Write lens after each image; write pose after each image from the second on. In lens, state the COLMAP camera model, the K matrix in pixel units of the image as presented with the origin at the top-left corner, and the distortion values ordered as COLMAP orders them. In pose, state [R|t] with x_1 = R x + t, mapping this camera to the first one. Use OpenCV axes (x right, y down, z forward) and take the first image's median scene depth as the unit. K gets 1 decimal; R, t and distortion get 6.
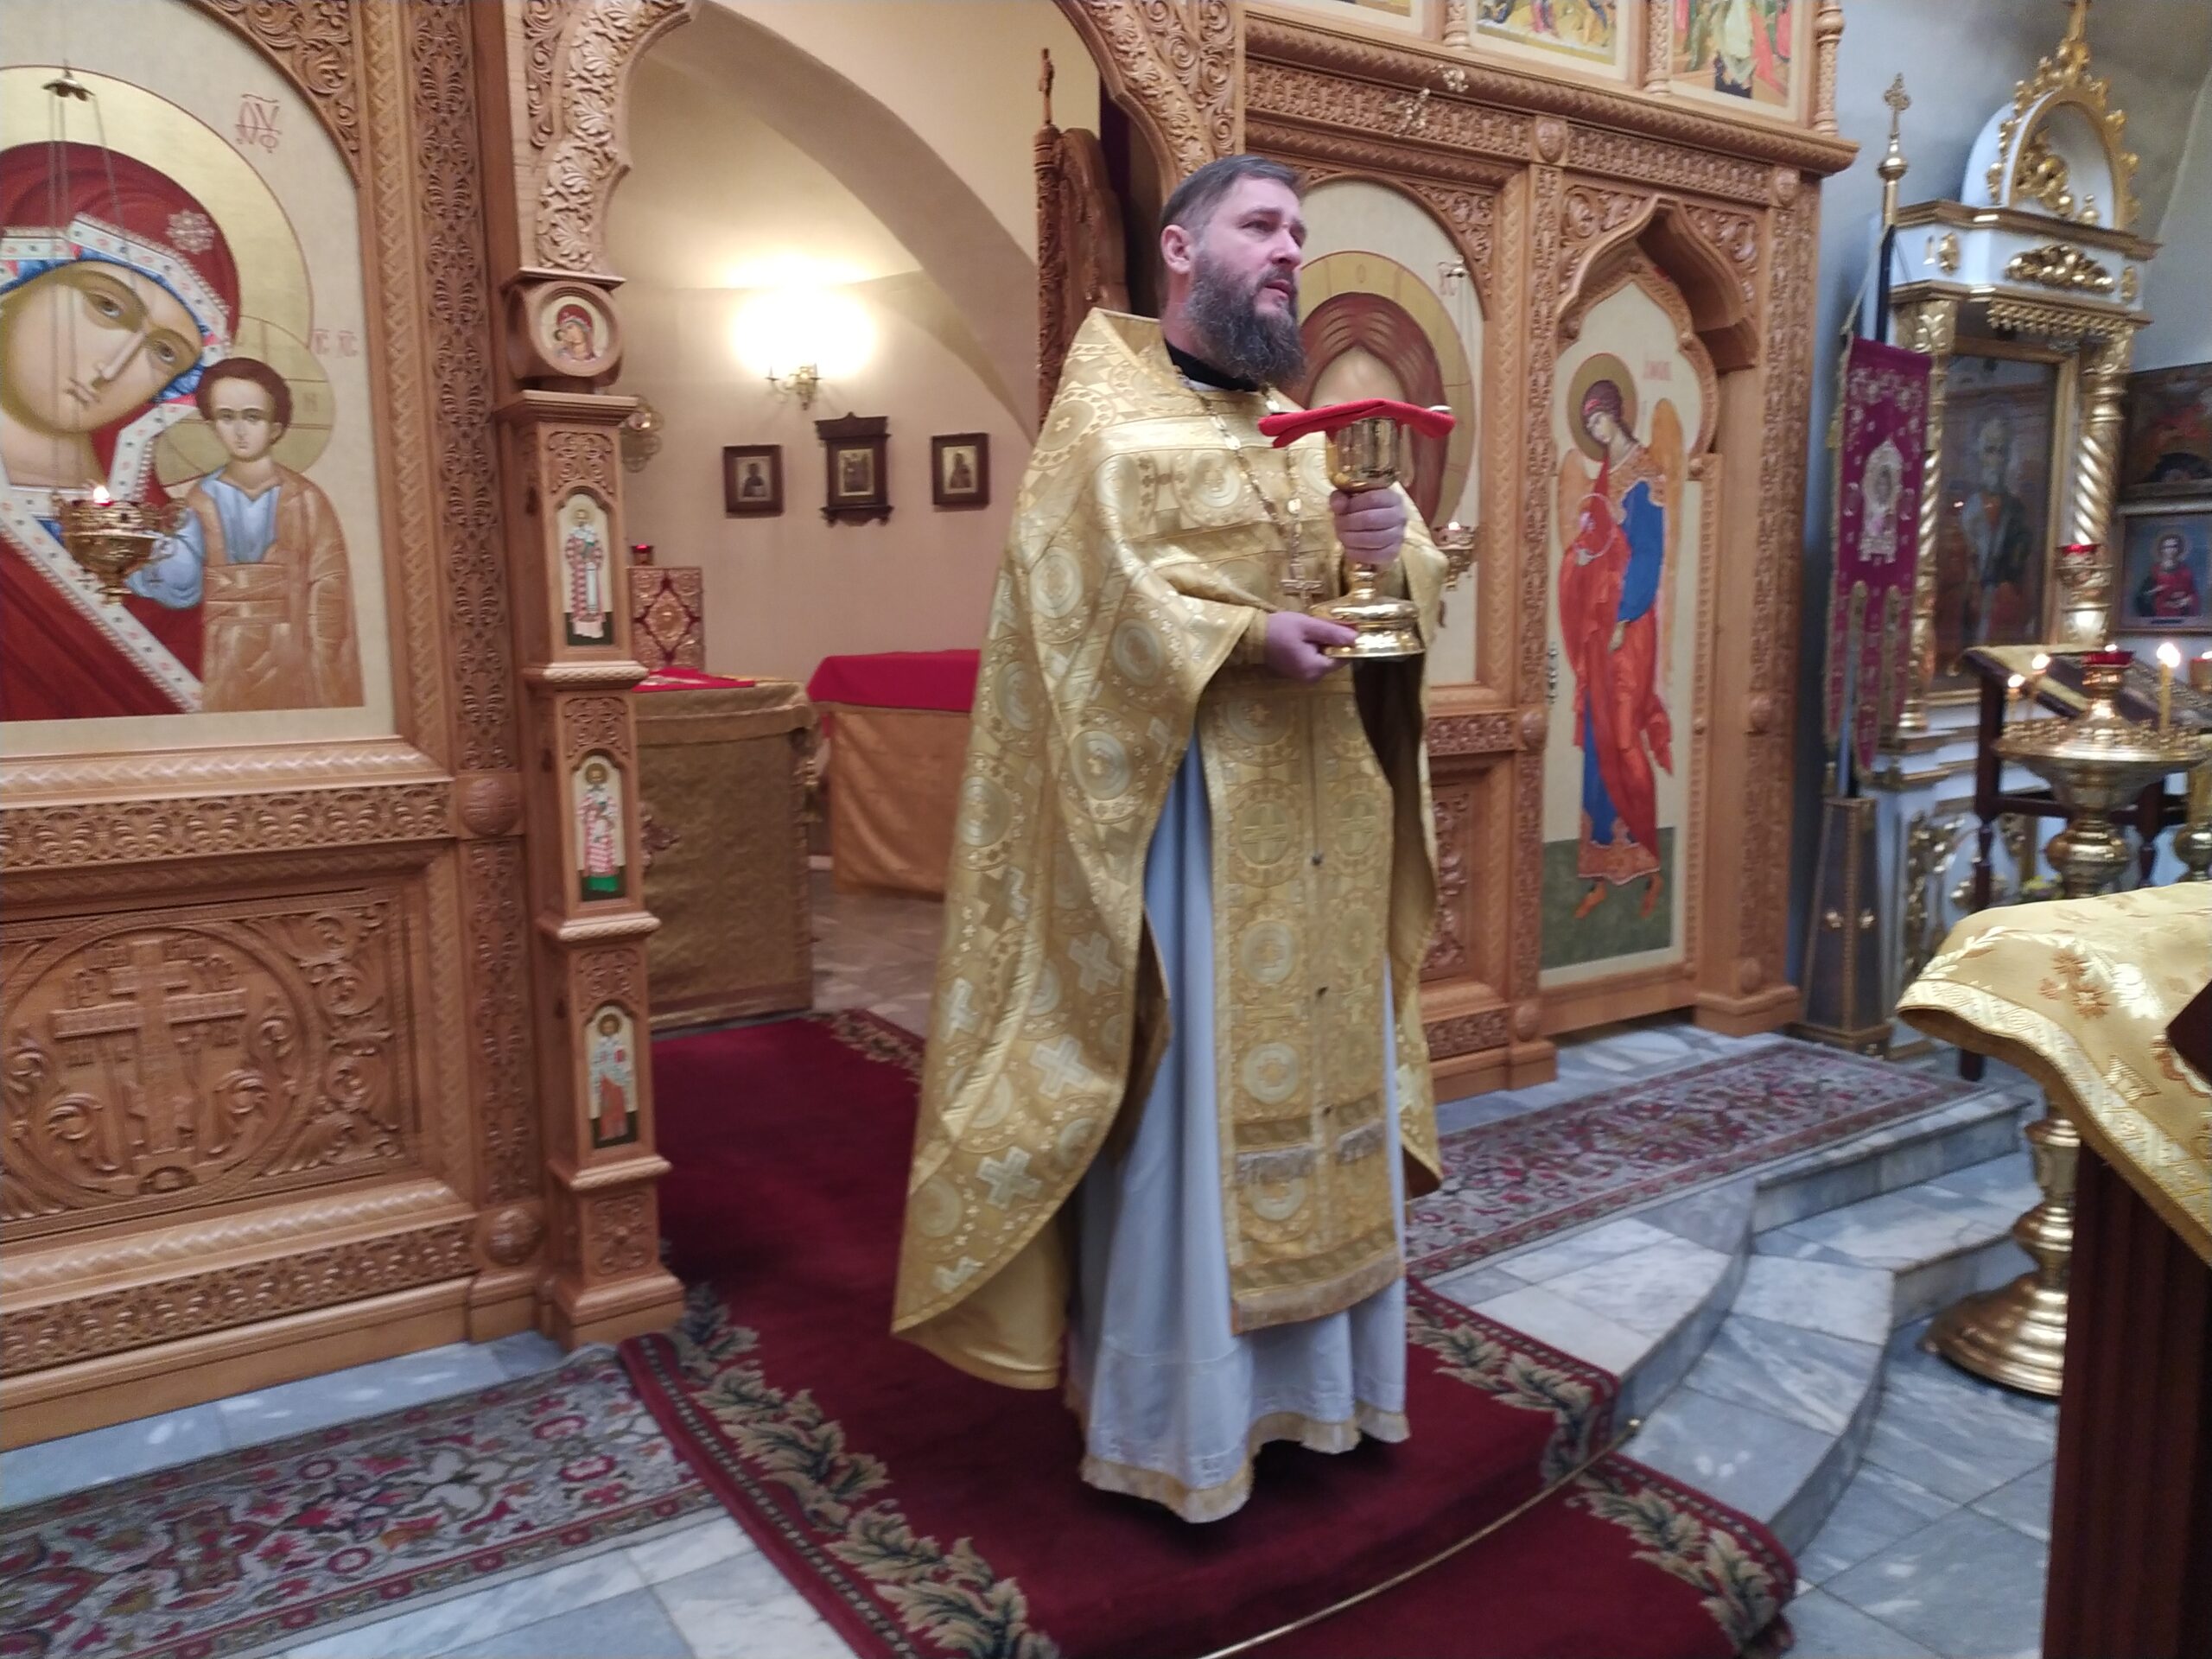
lens RADIAL K [[1642.3, 0, 1102.6], [0, 1642.3, 840.1], [0, 0, 1]] dist [0.058112, -0.055167]
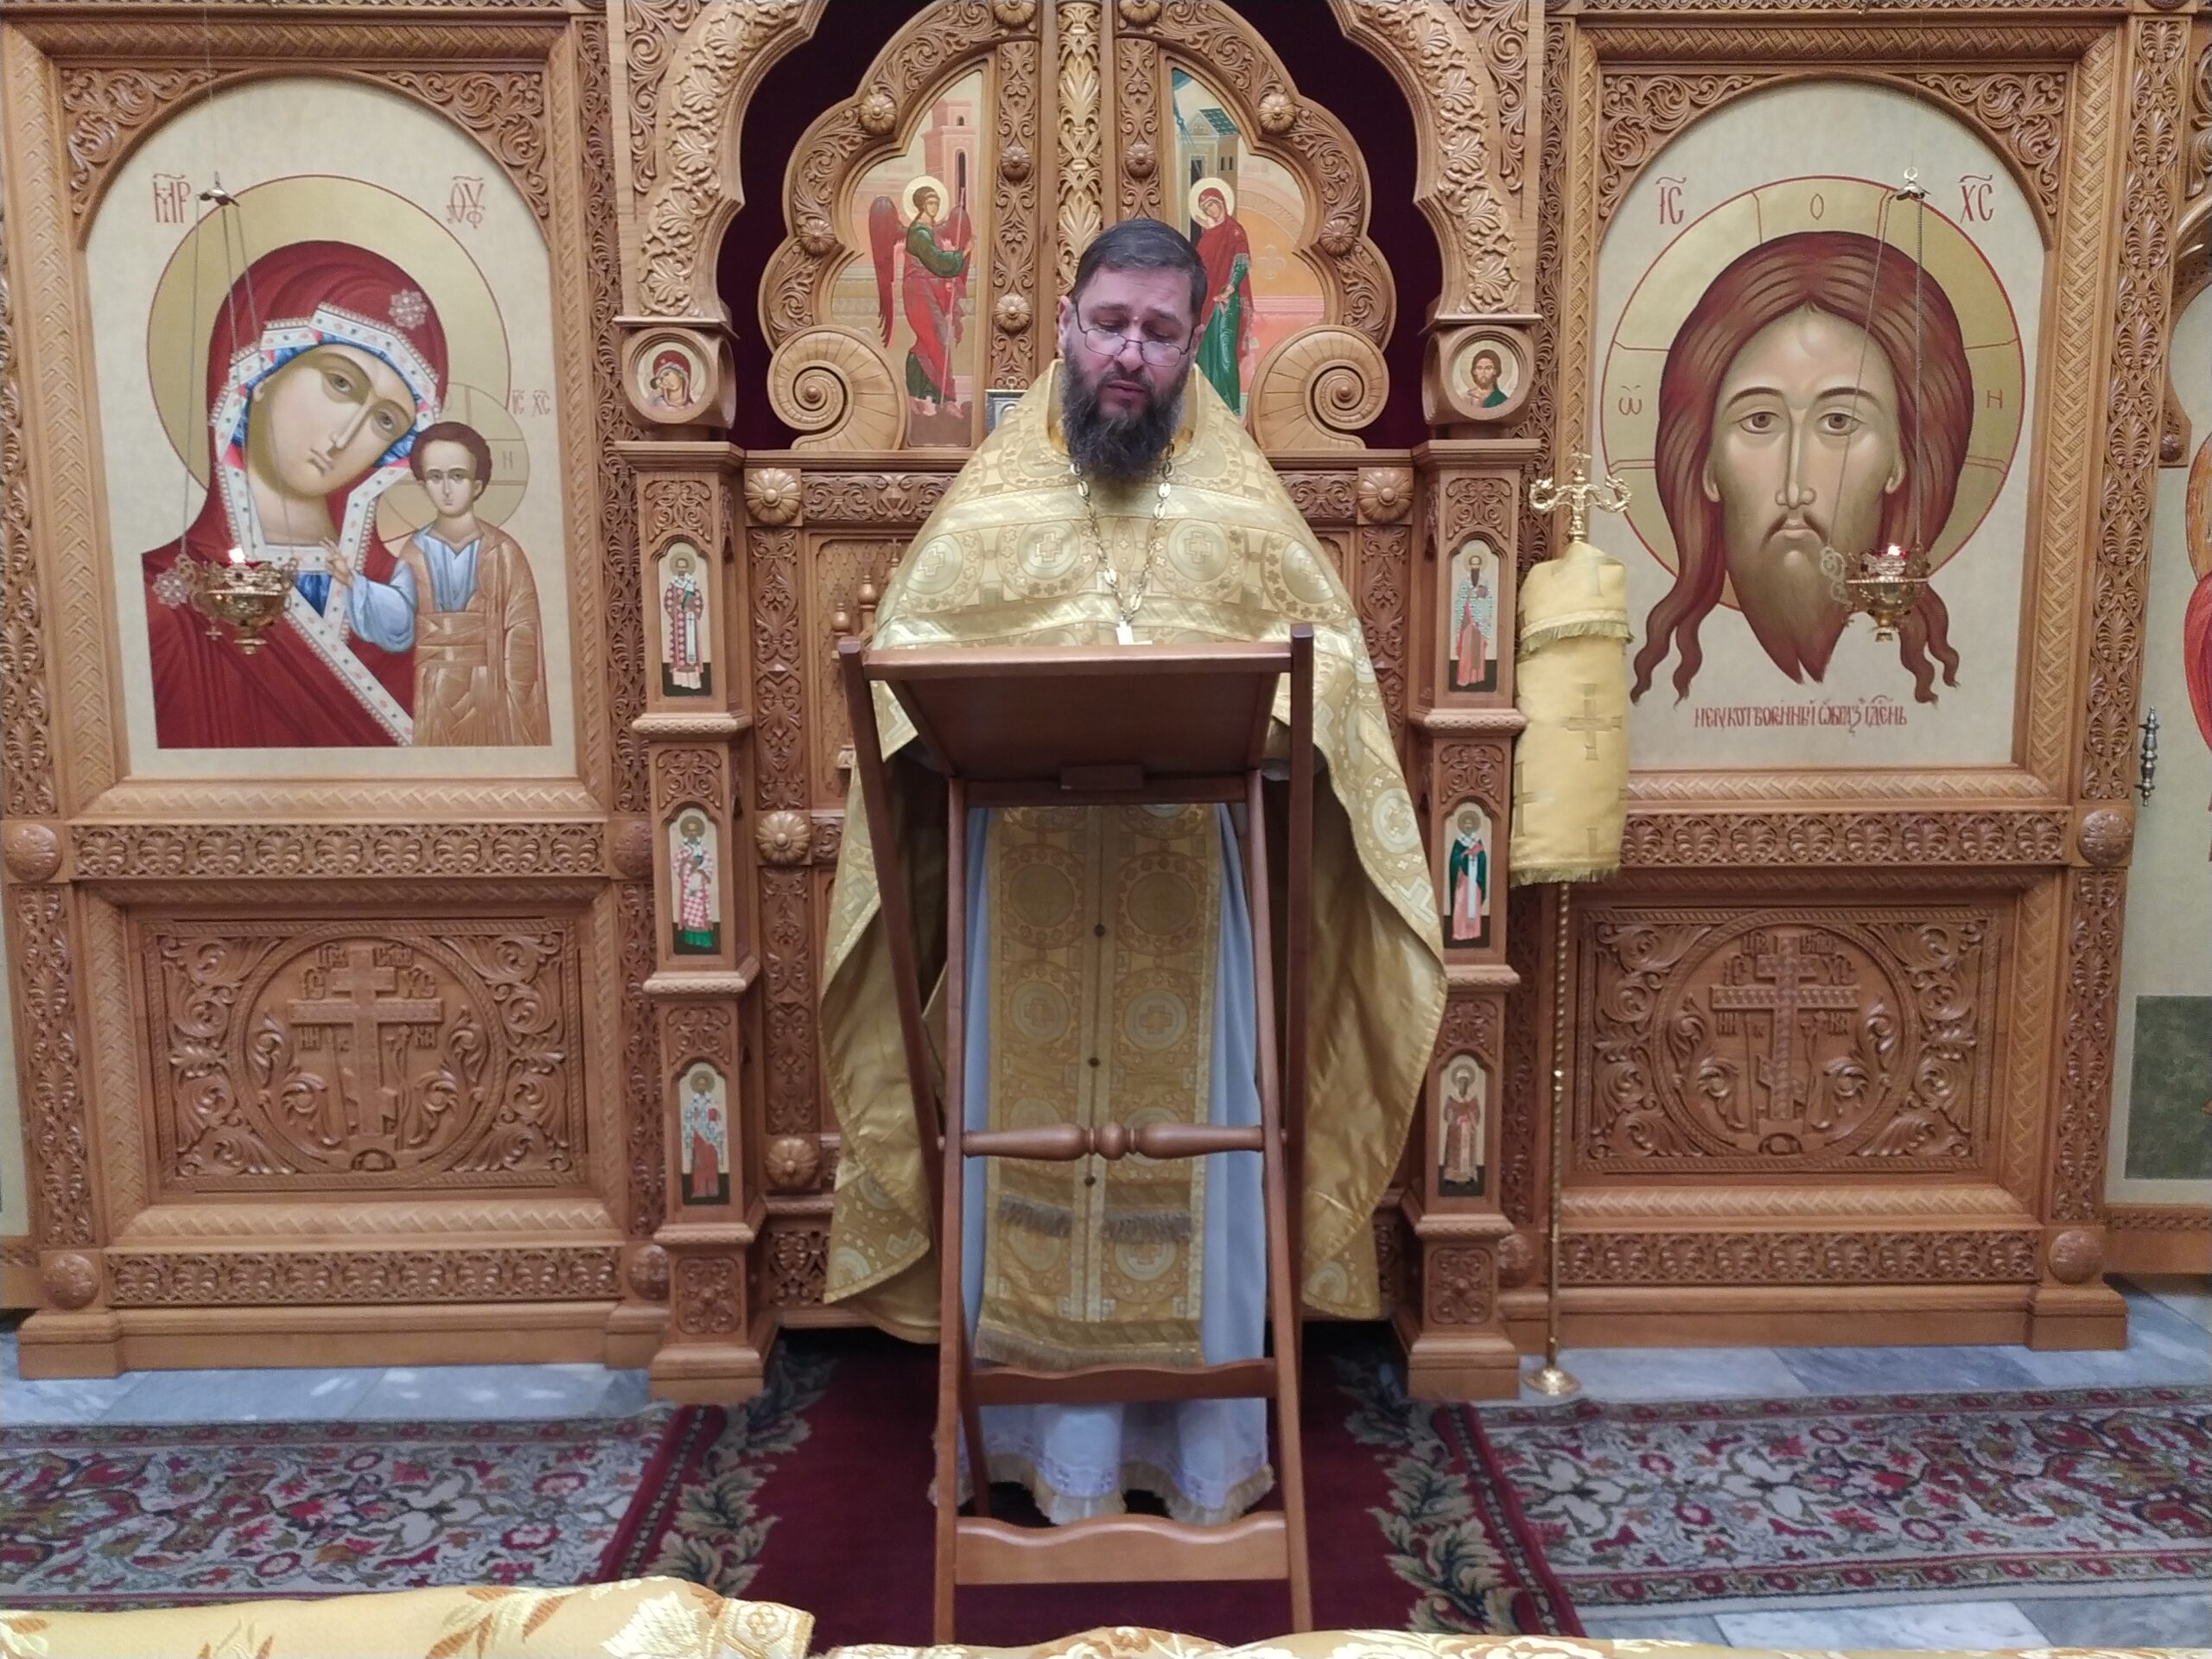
lens RADIAL K [[1642.3, 0, 1115.7], [0, 1642.3, 834.2], [0, 0, 1]] dist [0.058112, -0.055167]
pose [[0.850881, 0.079405, -0.519323, 0.400557], [-0.079959, 0.996569, 0.021370, -0.074019], [0.519238, 0.023341, 0.854311, 0.285401]]
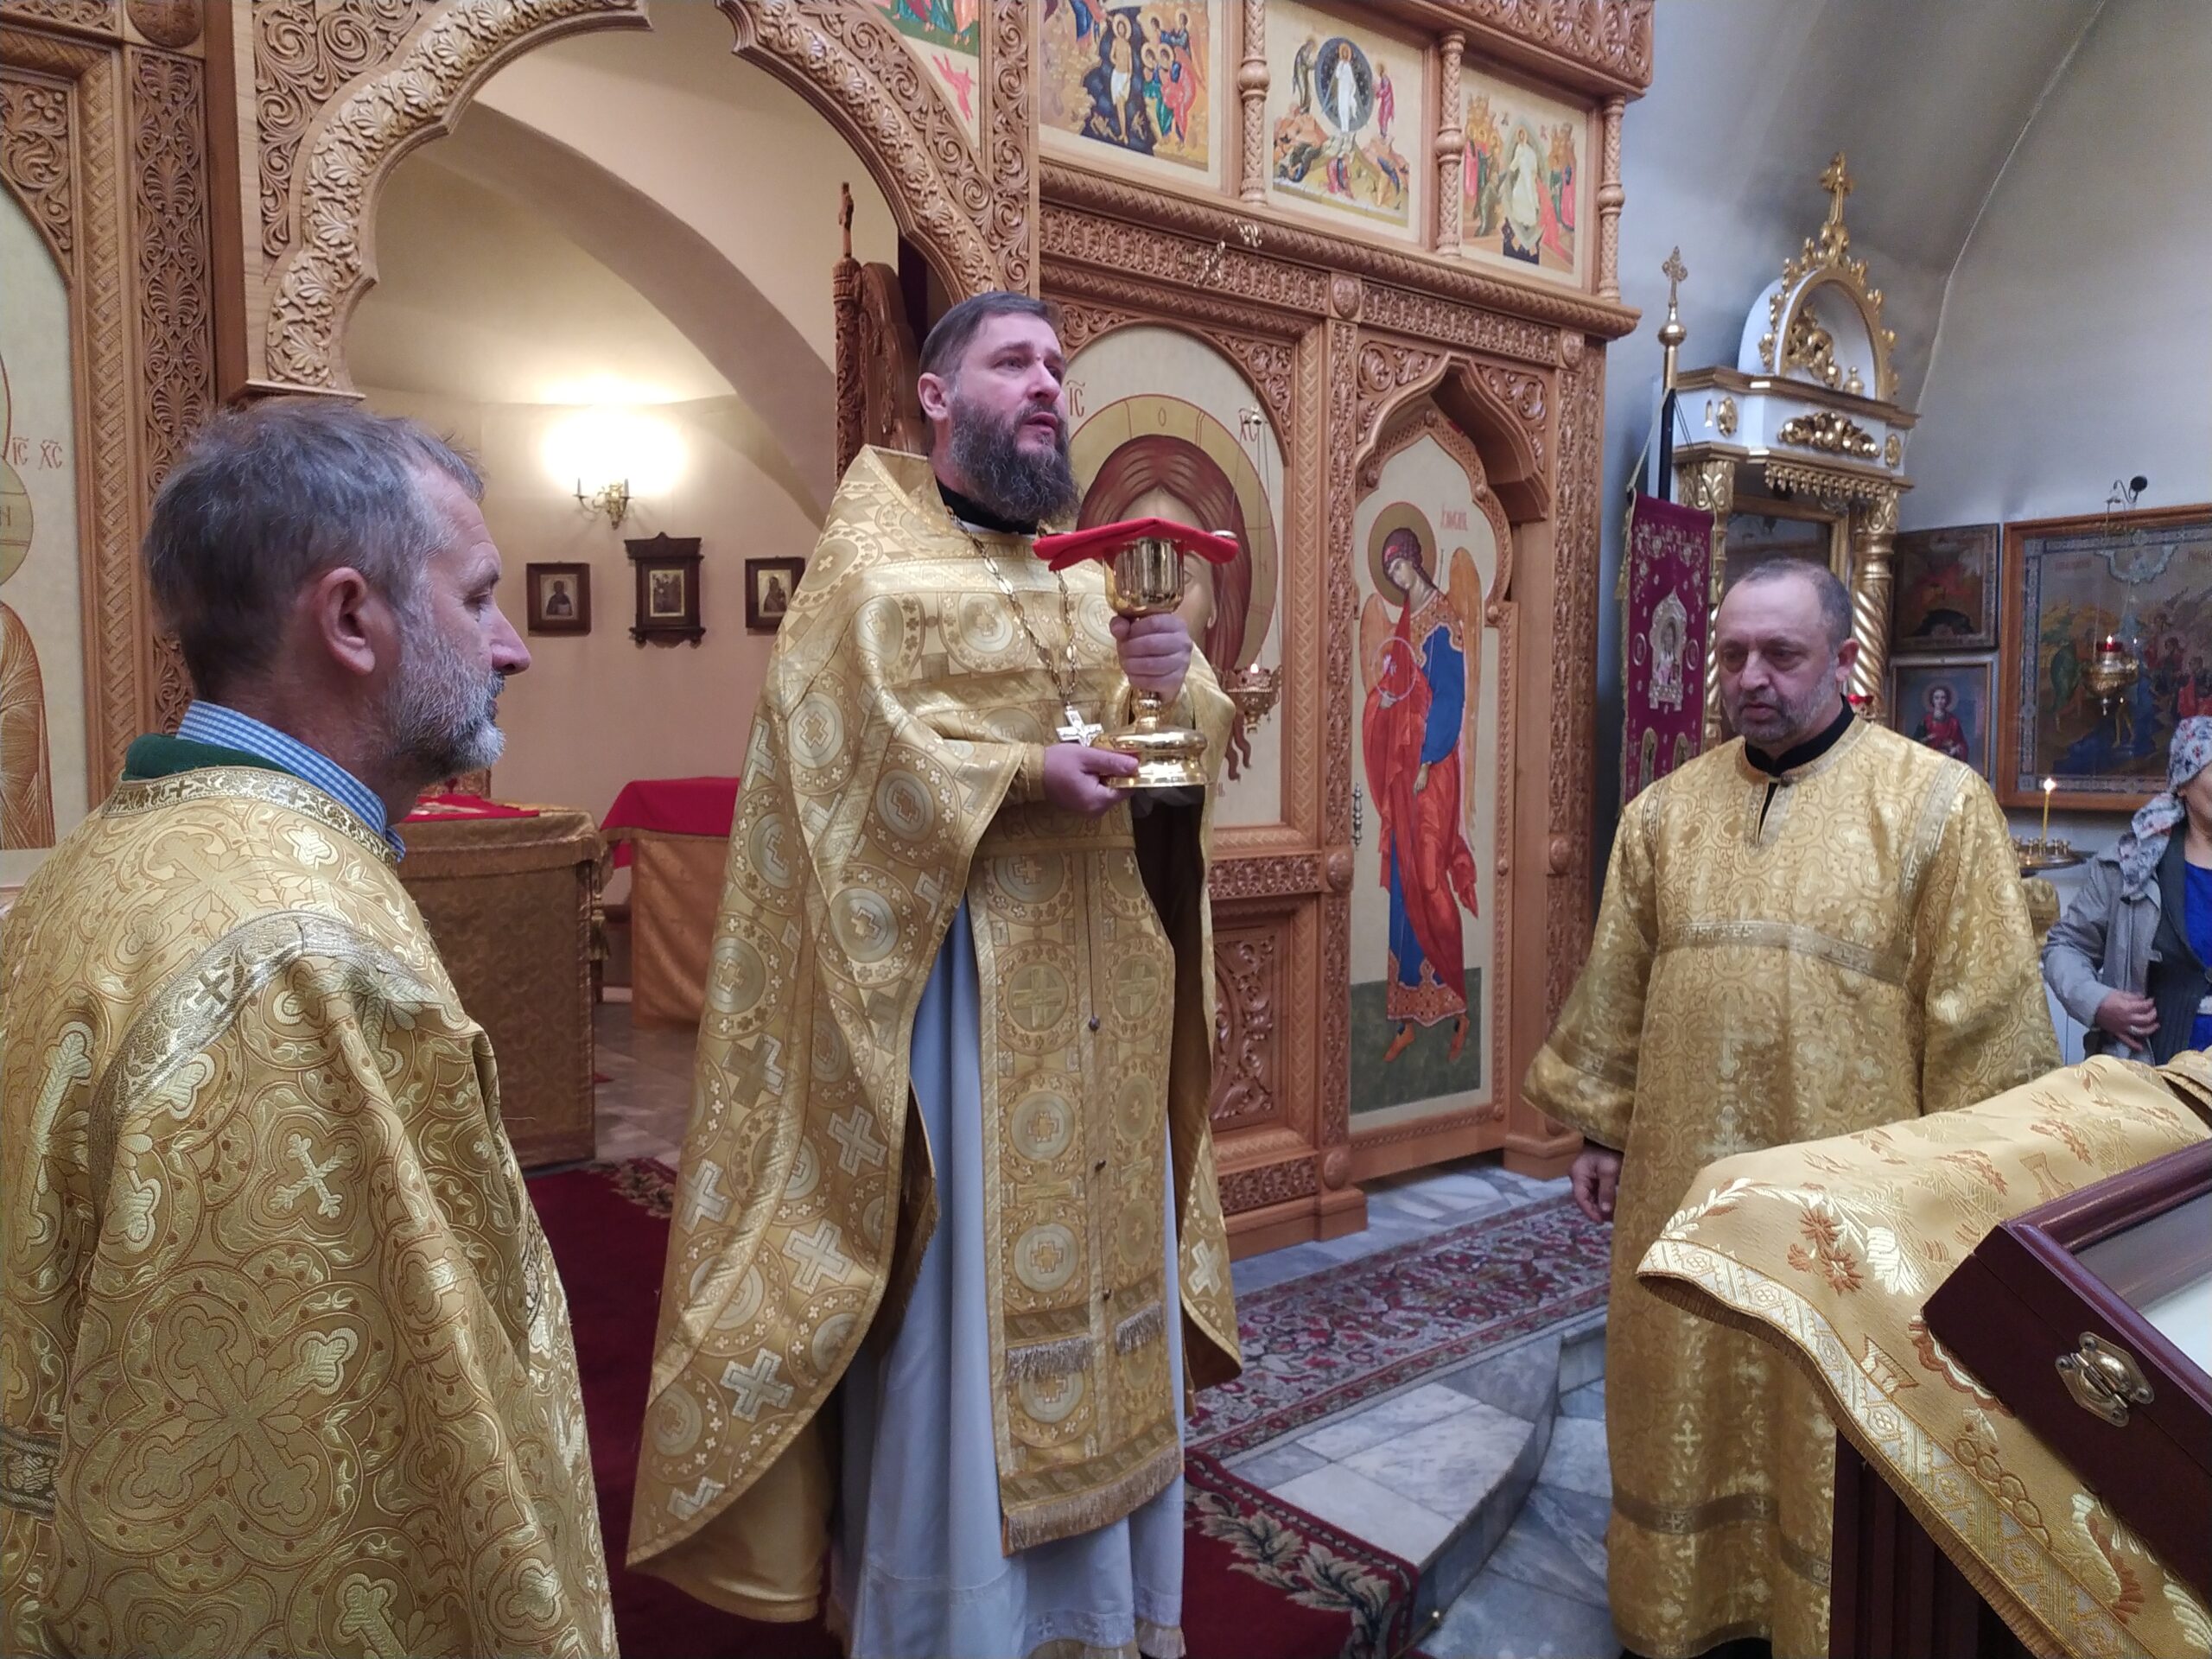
lens RADIAL K [[1642.3, 0, 1104.5], [0, 1642.3, 838.6], [0, 0, 1]] dist [0.058112, -0.055167]
pose [[0.995062, 0.008737, 0.098870, 0.033721], [-0.001407, 0.997260, -0.073967, -0.019261], [-0.099246, 0.073462, 0.992348, 0.043631]]
